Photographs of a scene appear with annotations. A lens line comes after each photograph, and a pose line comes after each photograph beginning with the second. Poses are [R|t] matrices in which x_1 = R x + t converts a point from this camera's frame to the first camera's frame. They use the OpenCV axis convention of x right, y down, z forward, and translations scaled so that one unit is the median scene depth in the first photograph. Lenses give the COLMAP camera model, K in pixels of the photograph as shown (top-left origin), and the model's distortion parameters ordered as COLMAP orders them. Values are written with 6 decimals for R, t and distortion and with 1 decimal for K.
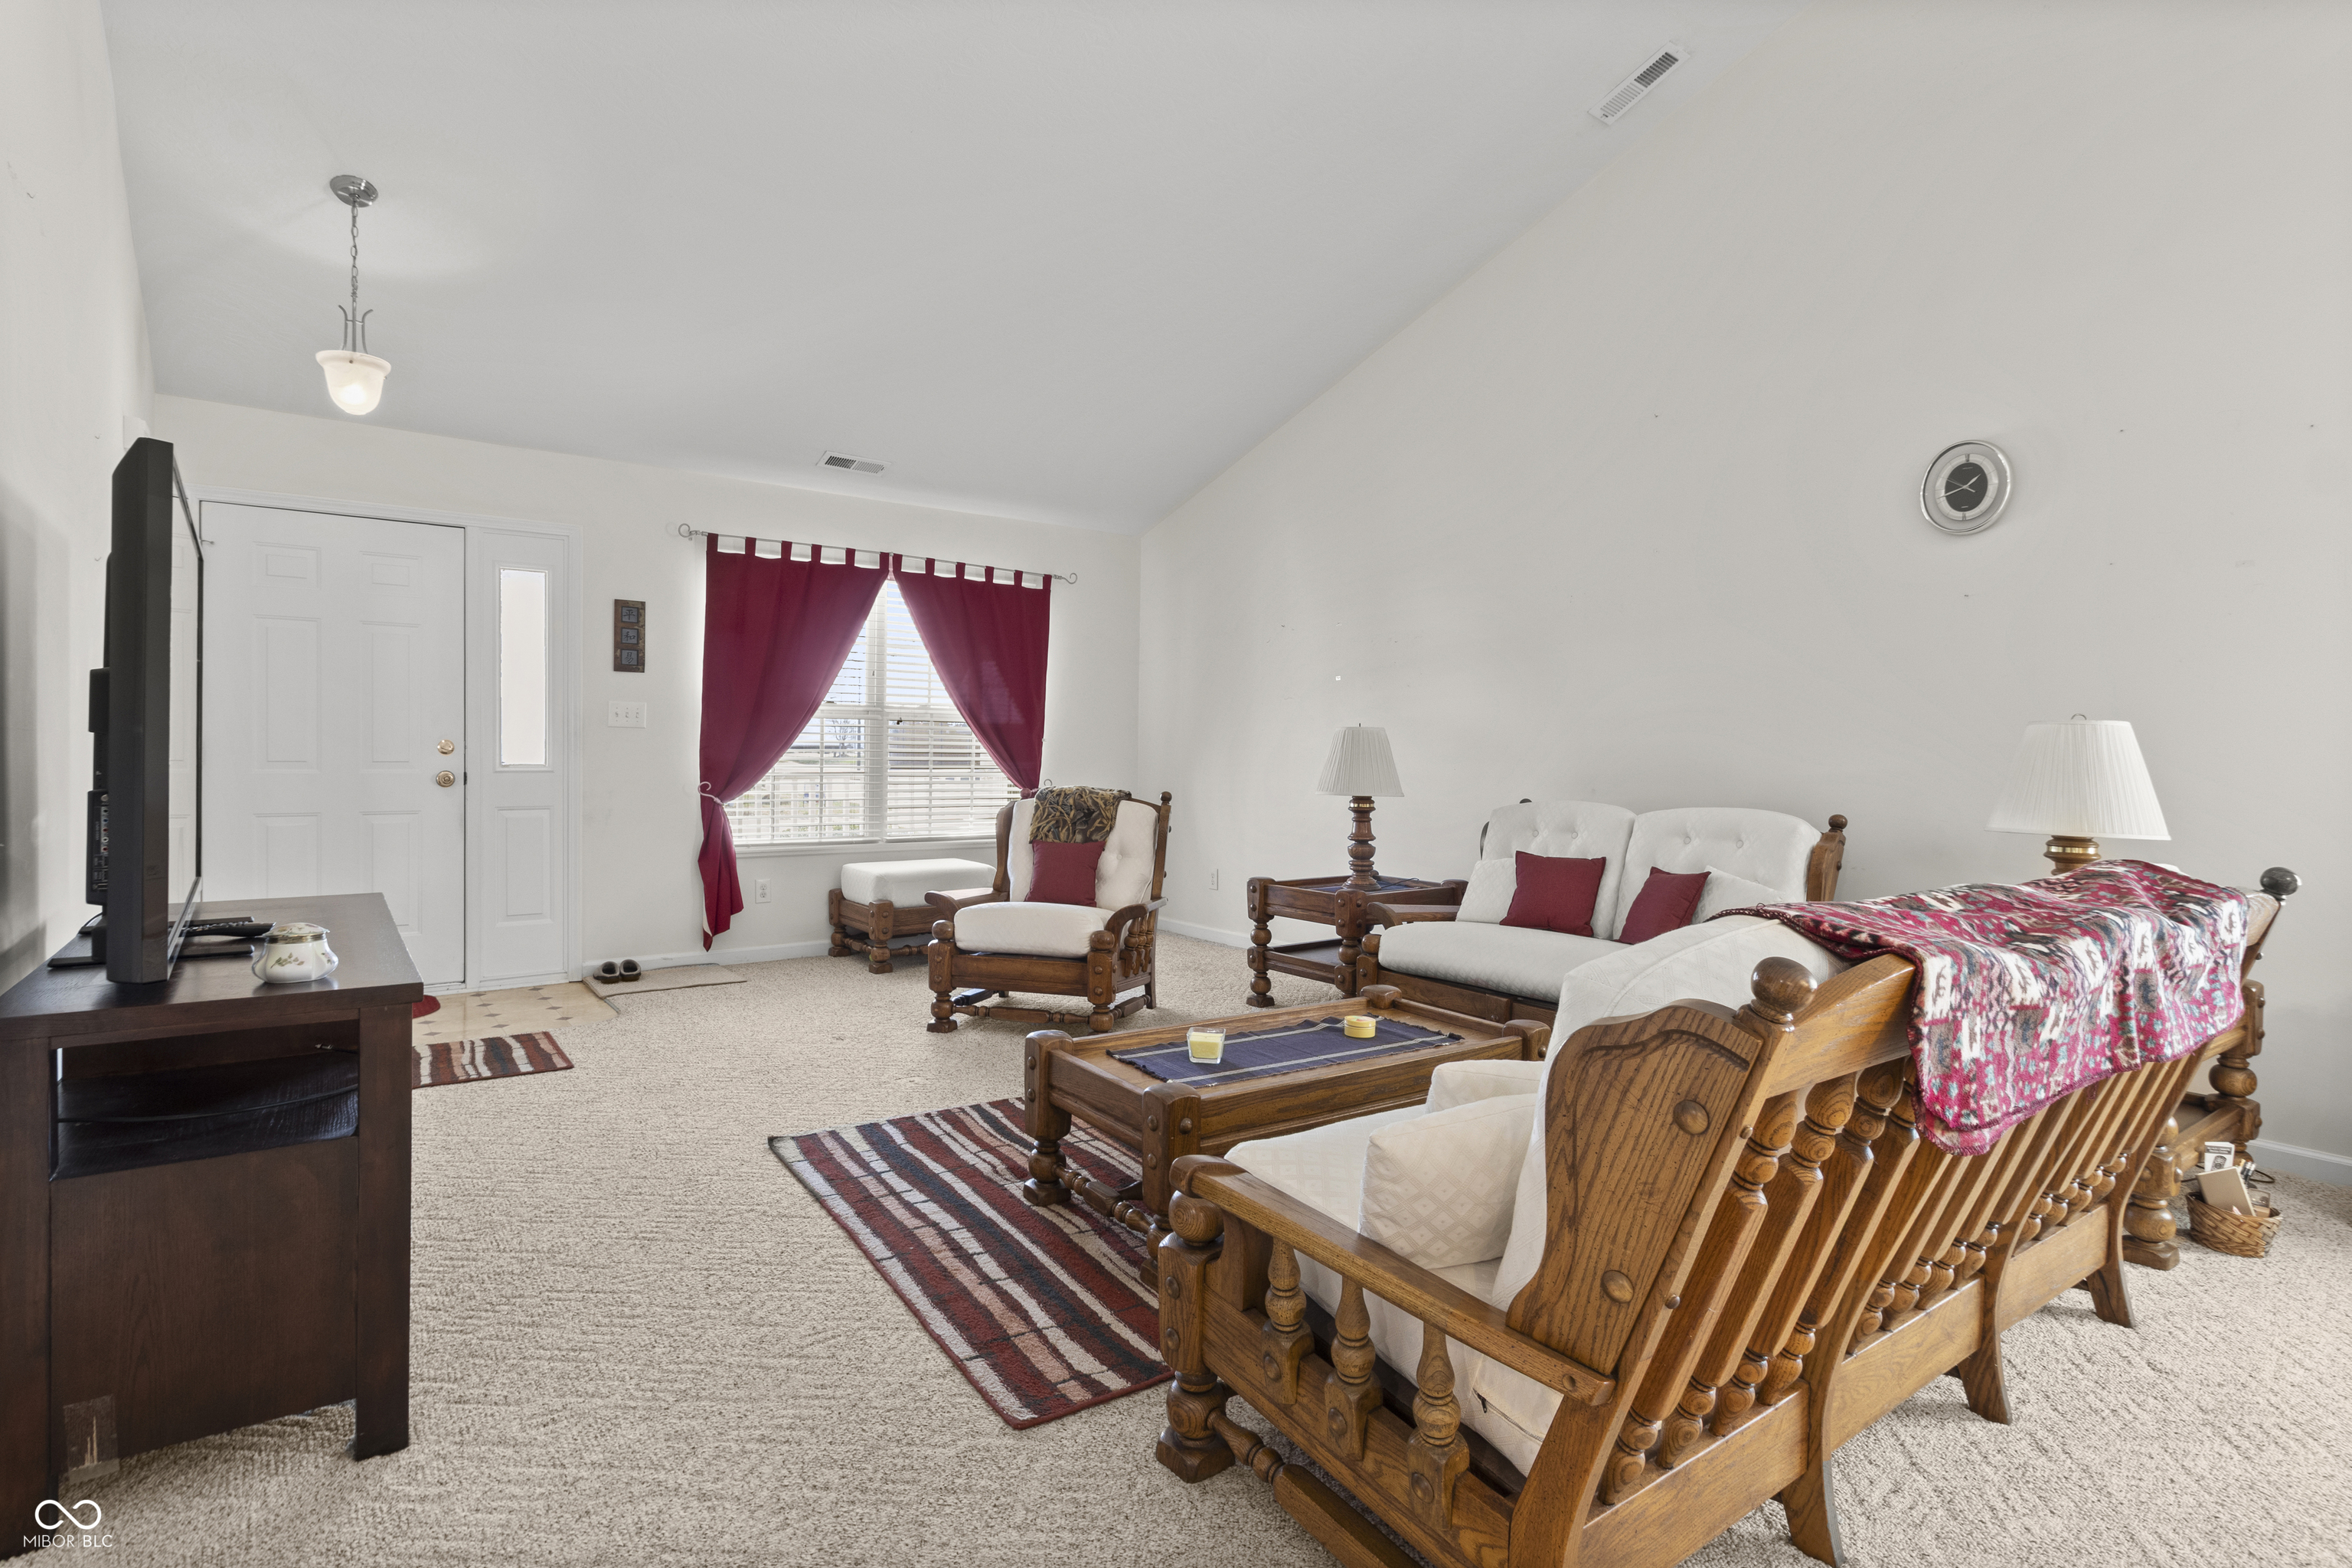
lens RADIAL K [[1142.5, 0, 1180.3], [0, 1142.5, 774.6], [0, 0, 1]] dist [-0.002073, -0.002259]
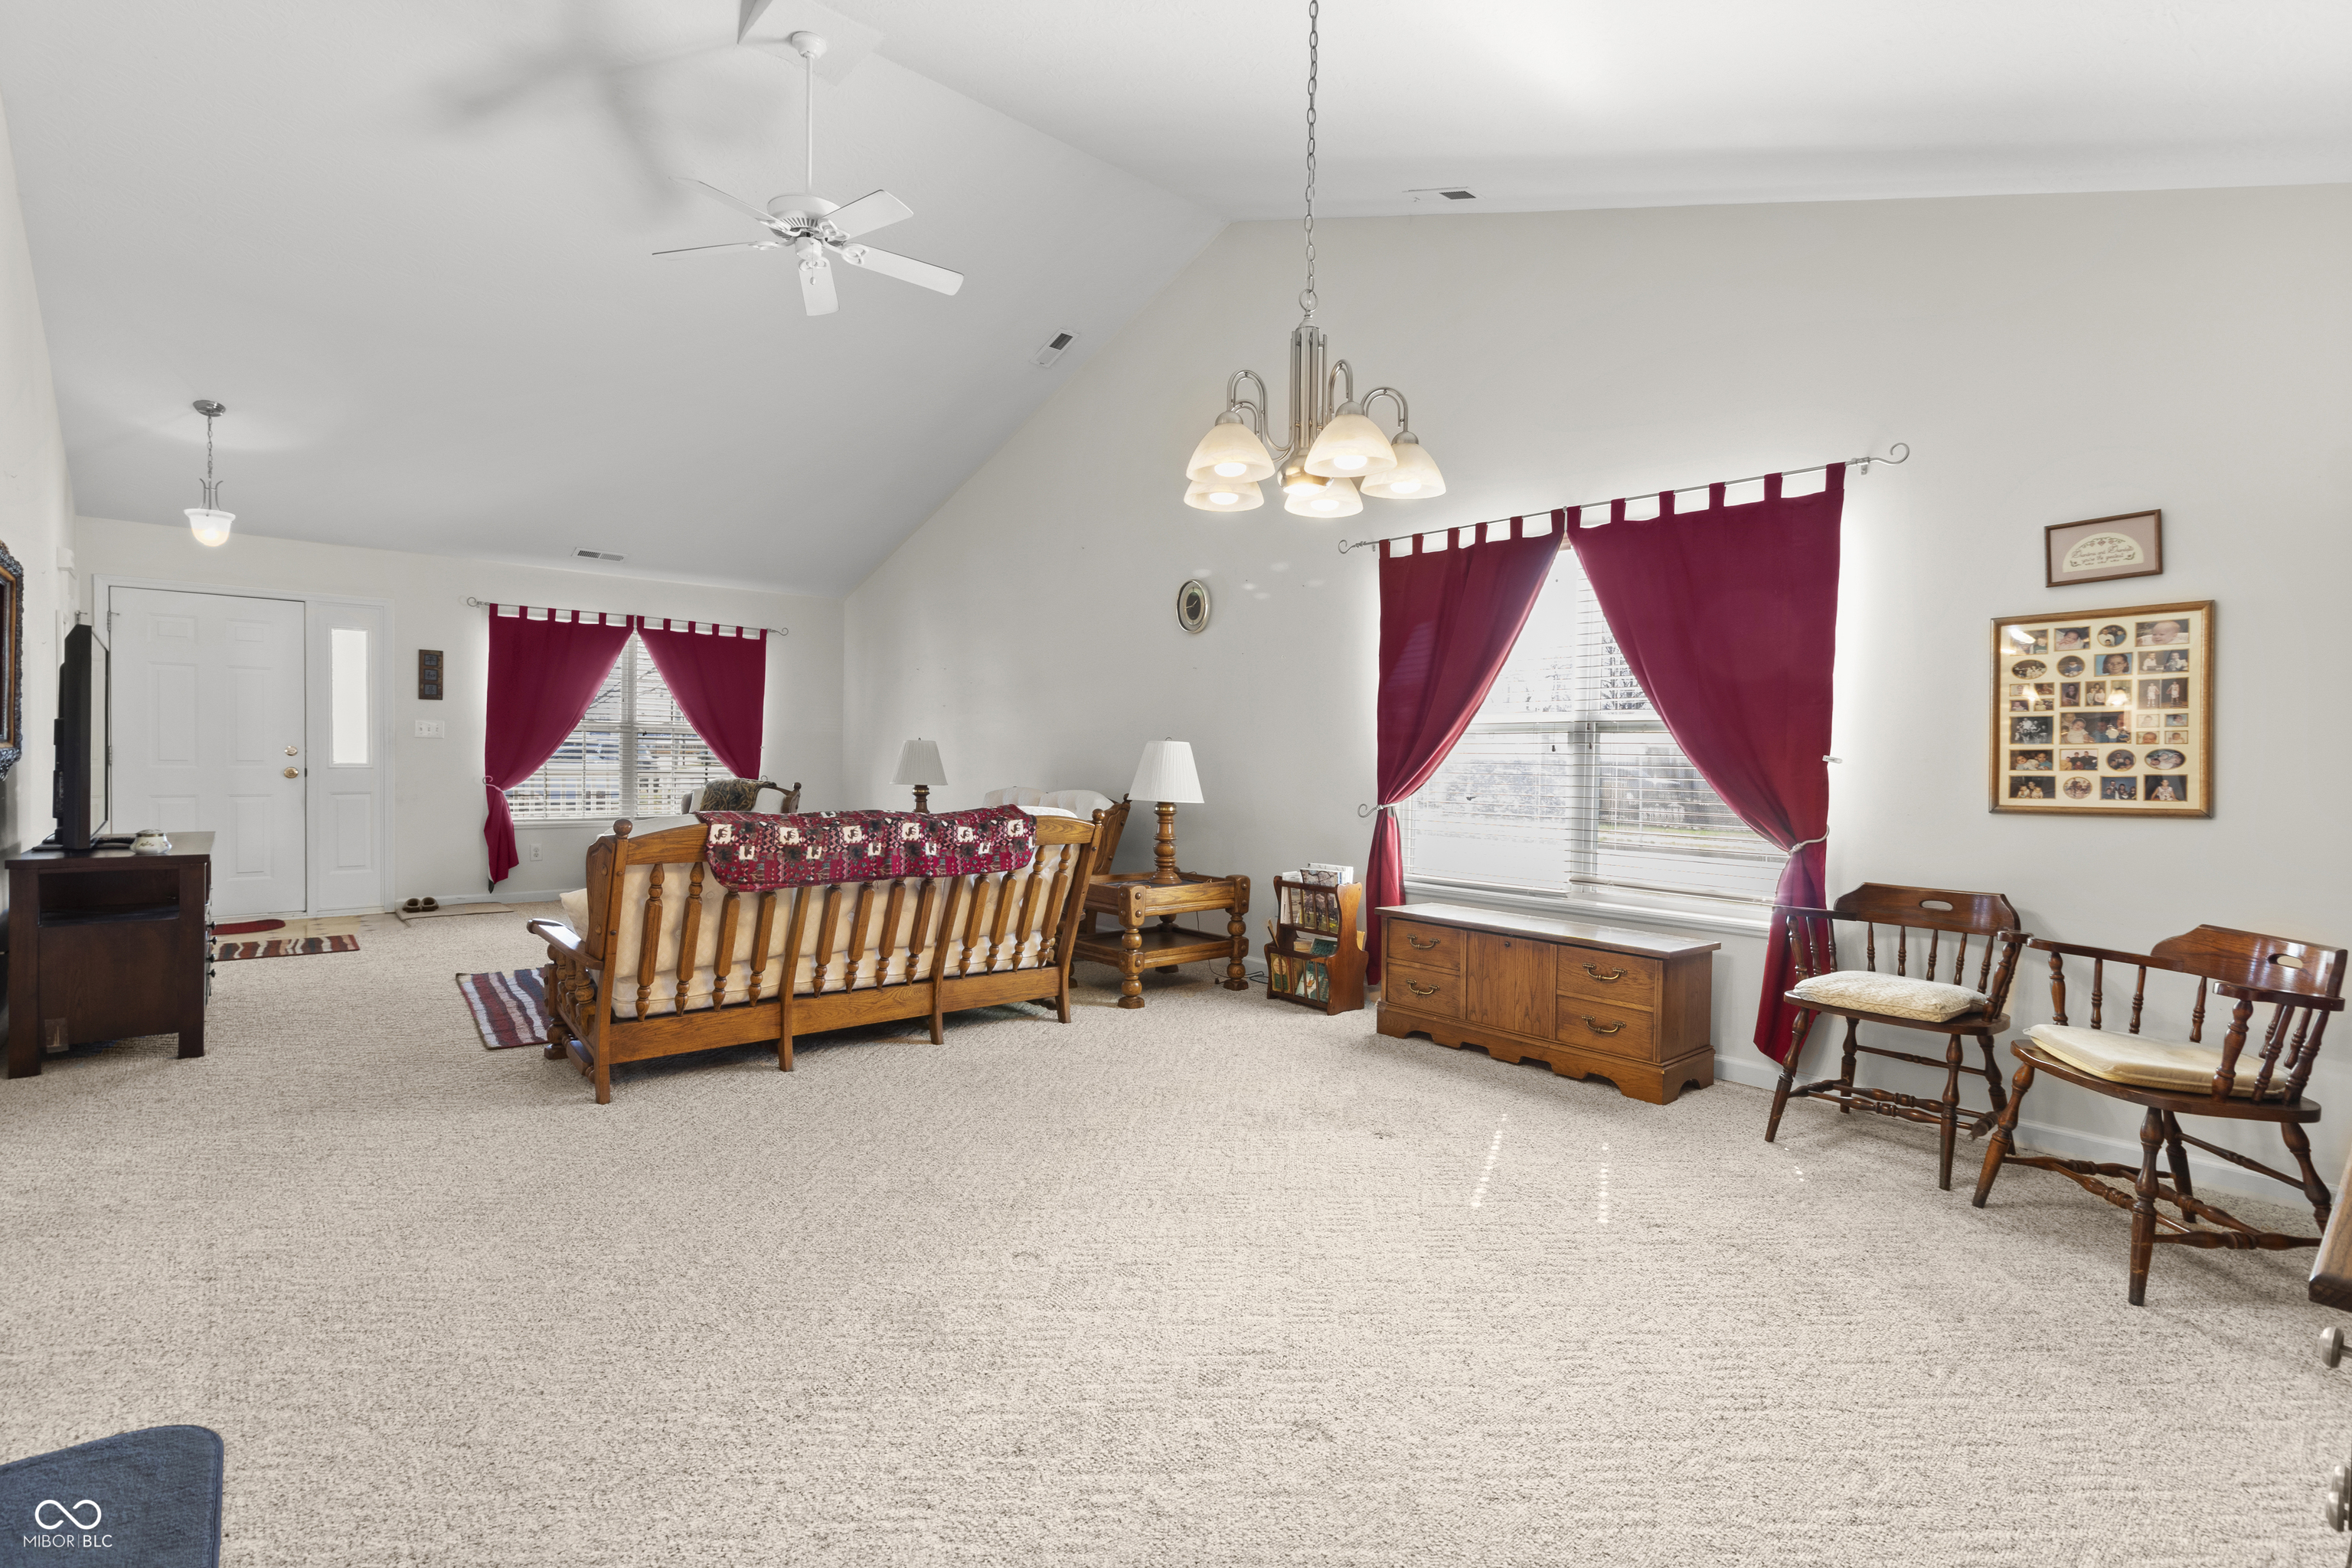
lens RADIAL K [[1055.6, 0, 1176.0], [0, 1055.6, 784.0], [0, 0, 1]] dist [-0.000416, 0.000426]
pose [[0.997072, 0.001232, 0.076464, 0.357638], [-0.001723, 0.999978, 0.006354, 0.006831], [-0.076454, -0.006467, 0.997052, -0.407656]]
